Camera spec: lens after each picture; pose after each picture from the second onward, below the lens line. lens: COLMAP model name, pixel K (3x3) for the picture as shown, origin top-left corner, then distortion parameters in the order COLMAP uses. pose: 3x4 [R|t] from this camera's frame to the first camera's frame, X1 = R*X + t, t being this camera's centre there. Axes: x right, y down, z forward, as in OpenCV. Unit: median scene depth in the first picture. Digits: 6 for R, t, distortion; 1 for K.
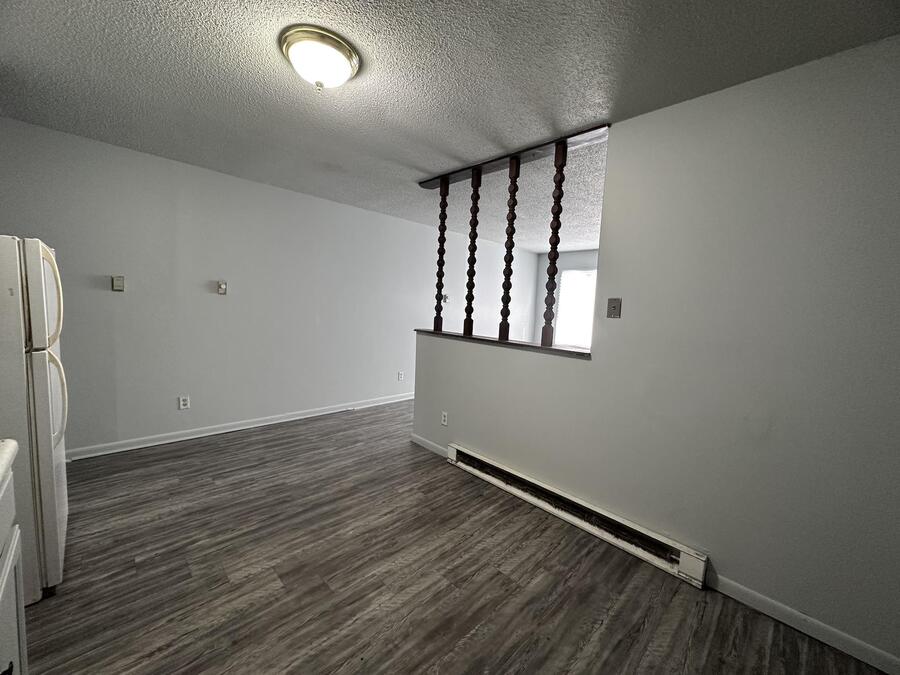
lens RADIAL K [[357.0, 0, 450.4], [0, 357.0, 342.5], [0, 0, 1]] dist [0.002747, 0.000327]
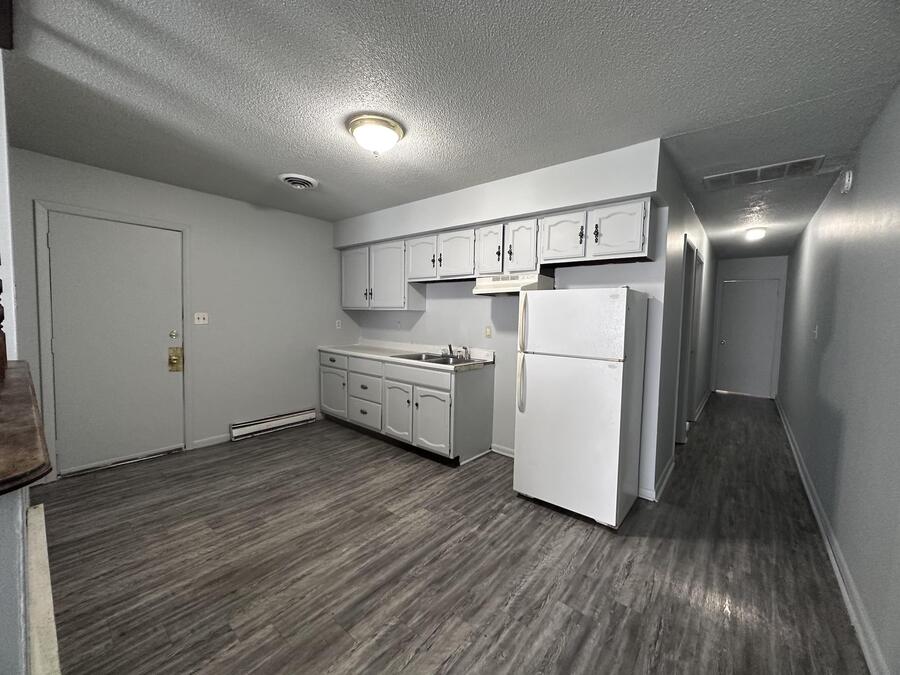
lens RADIAL K [[357.0, 0, 448.9], [0, 357.0, 334.1], [0, 0, 1]] dist [0.002747, 0.000327]
pose [[-0.992934, -0.064853, -0.099376, -0.420347], [-0.080247, 0.983896, 0.159713, -0.220827], [0.087418, 0.166559, -0.982149, 1.858843]]
